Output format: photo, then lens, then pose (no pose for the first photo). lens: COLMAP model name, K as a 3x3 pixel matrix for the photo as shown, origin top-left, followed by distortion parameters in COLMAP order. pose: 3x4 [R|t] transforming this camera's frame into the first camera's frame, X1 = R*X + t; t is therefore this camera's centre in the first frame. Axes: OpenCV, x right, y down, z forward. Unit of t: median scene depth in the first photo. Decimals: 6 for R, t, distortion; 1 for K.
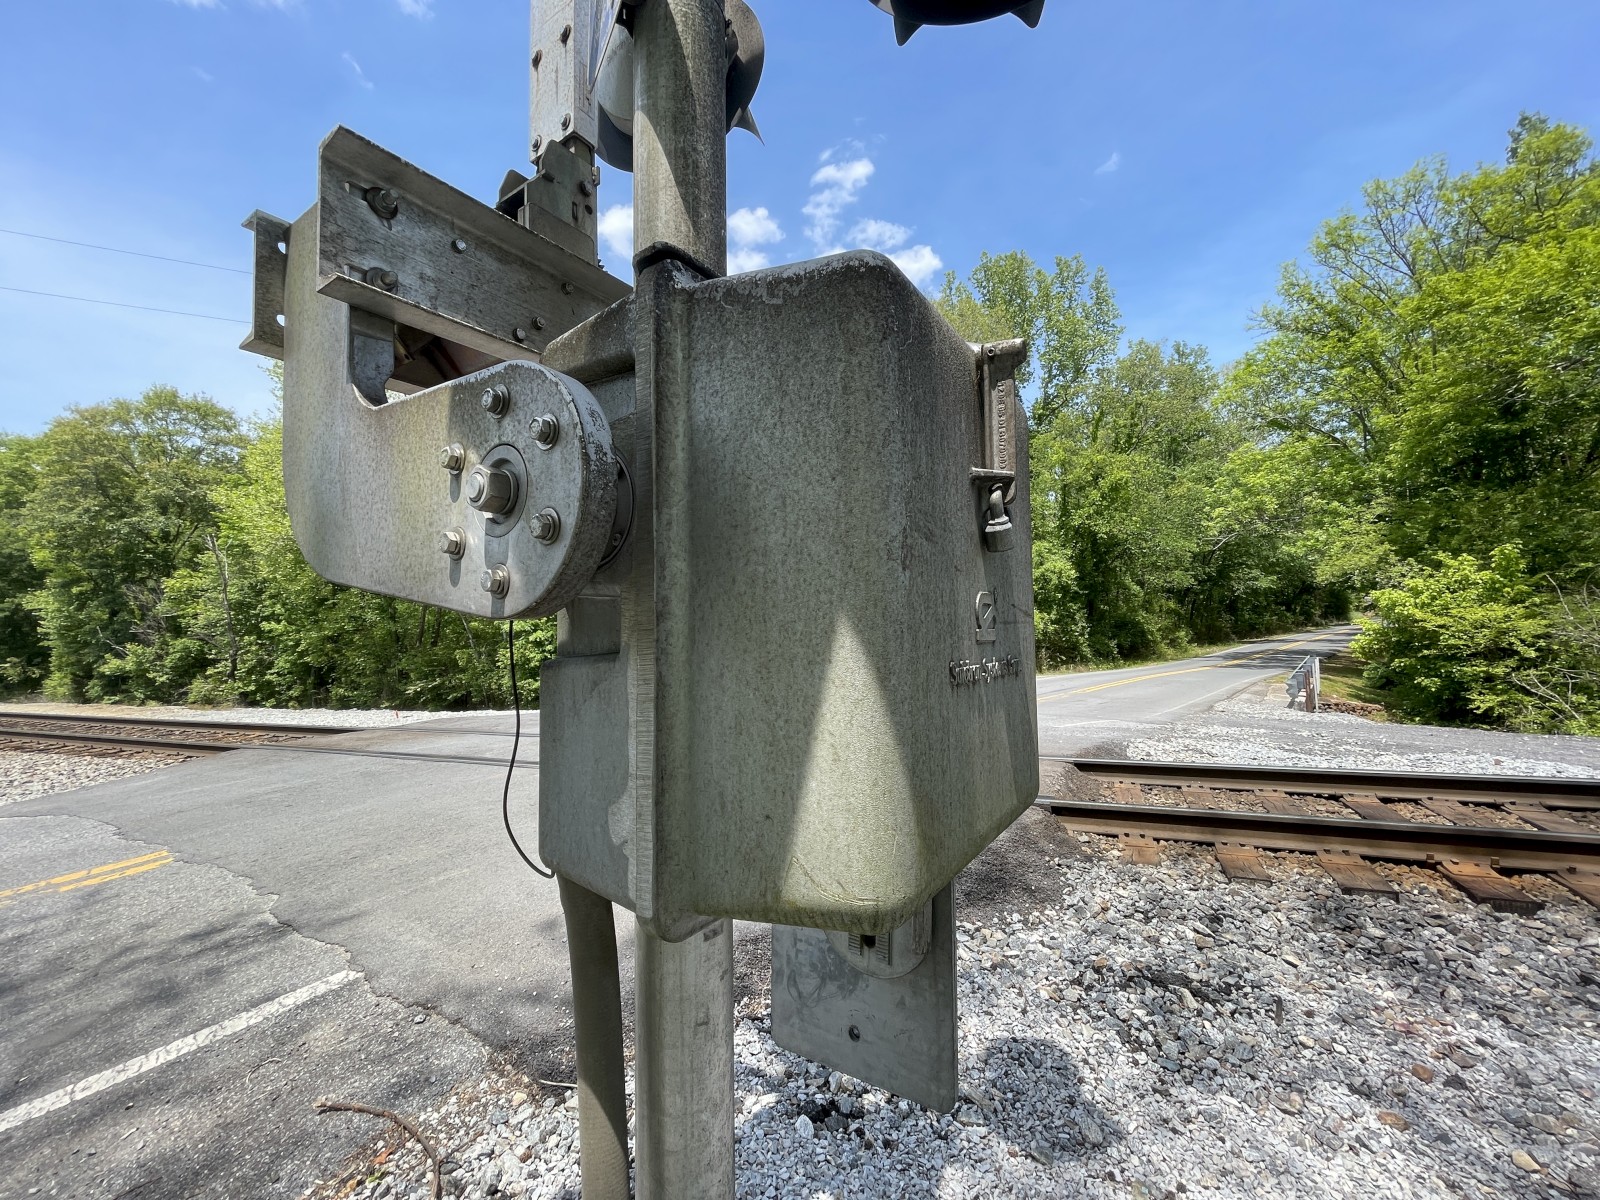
lens RADIAL K [[647.5, 0, 800.0], [0, 647.5, 600.0], [0, 0, 1]] dist [-0.003518, -0.000402]
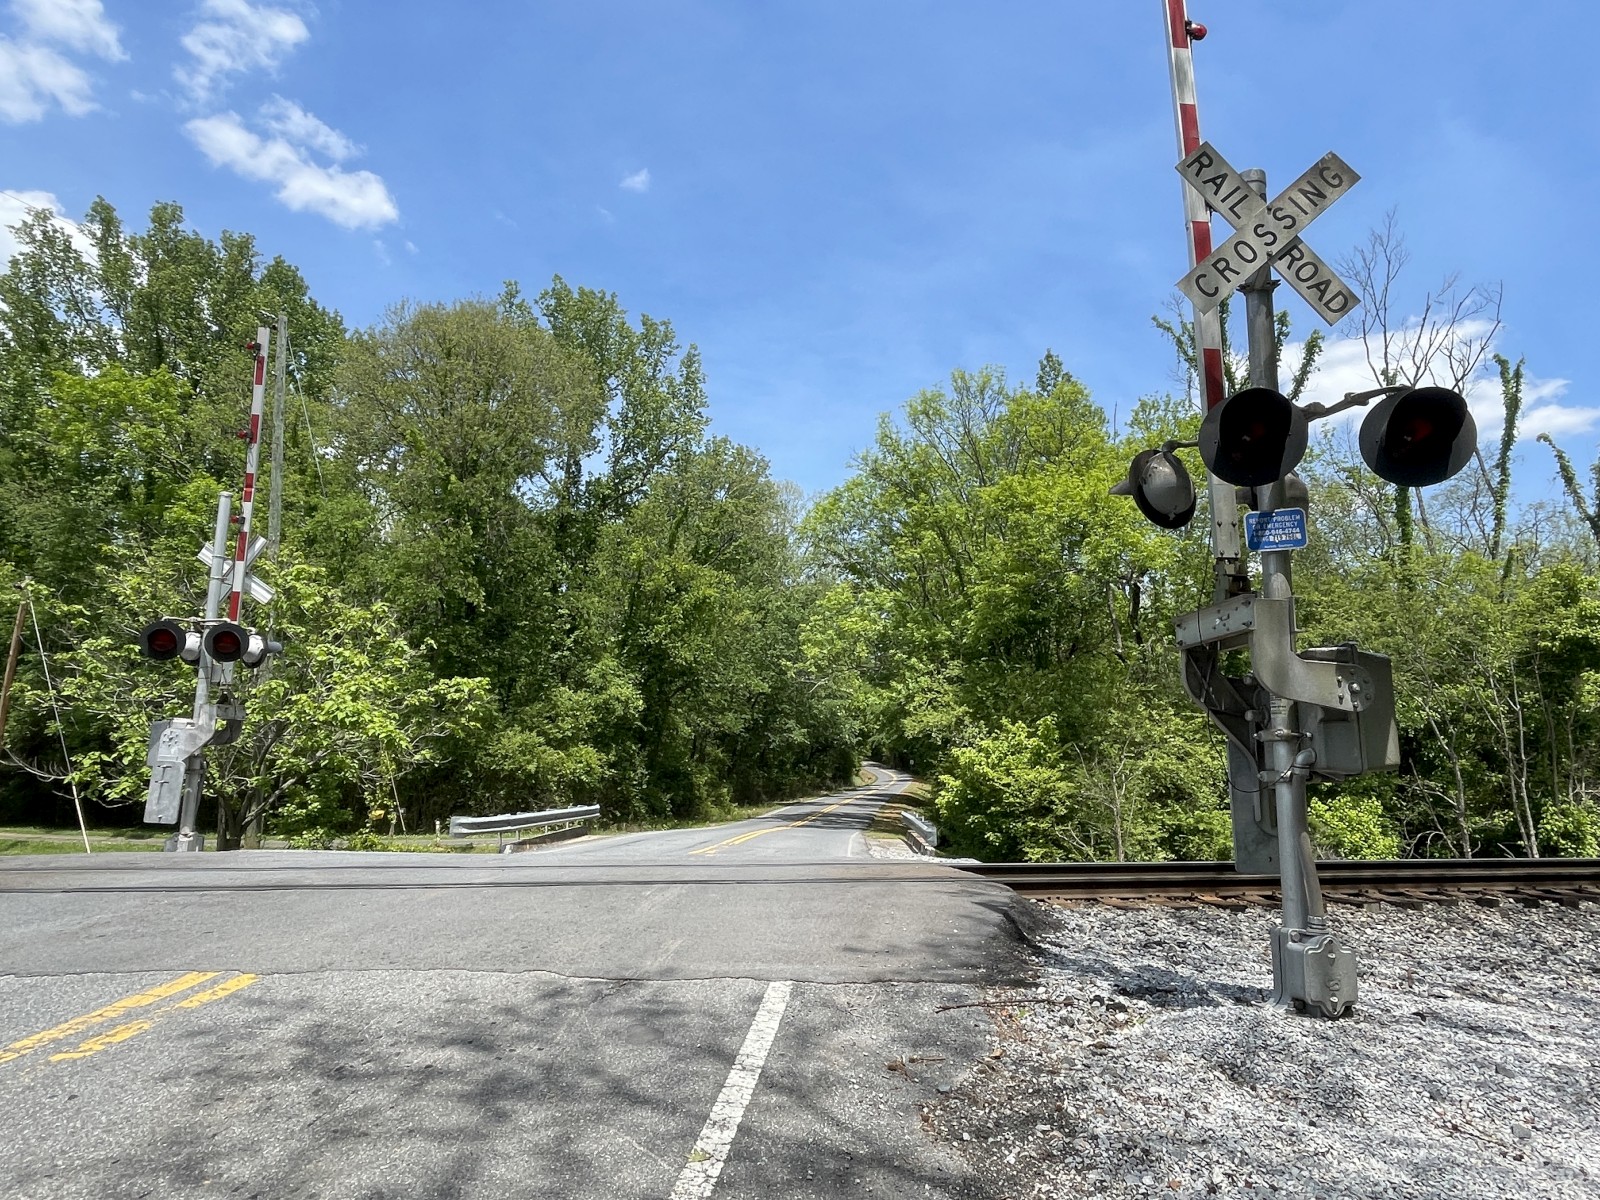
lens RADIAL K [[953.0, 0, 806.7], [0, 953.0, 601.9], [0, 0, 1]] dist [-0.004103, -0.000178]
pose [[0.779782, 0.160275, 0.605188, -0.206172], [-0.074327, 0.983538, -0.164706, 0.017640], [-0.621623, 0.083454, 0.778858, -0.055038]]
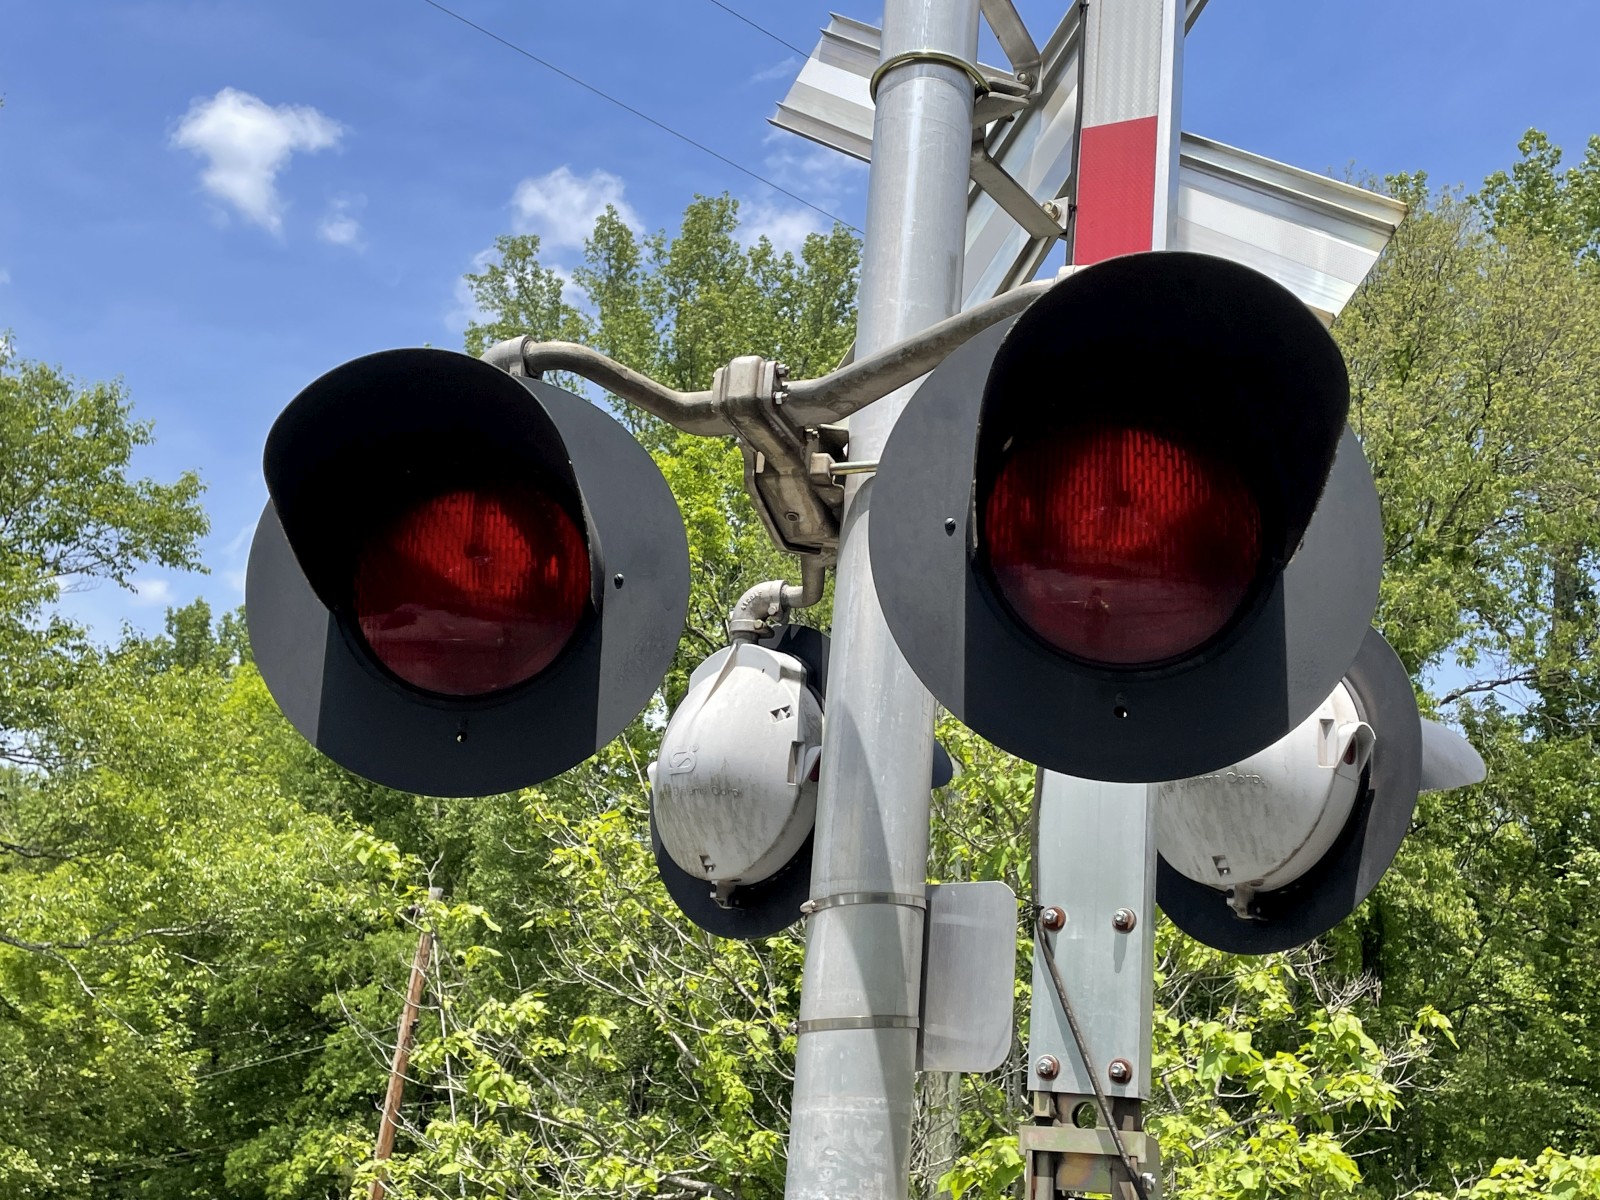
lens RADIAL K [[1798.5, 0, 840.6], [0, 1798.5, 601.0], [0, 0, 1]] dist [0.056750, -0.007070]
pose [[0.979980, 0.175003, 0.094936, -0.153717], [-0.135832, 0.936309, -0.323845, 0.007354], [-0.145564, 0.304466, 0.941335, 0.464623]]
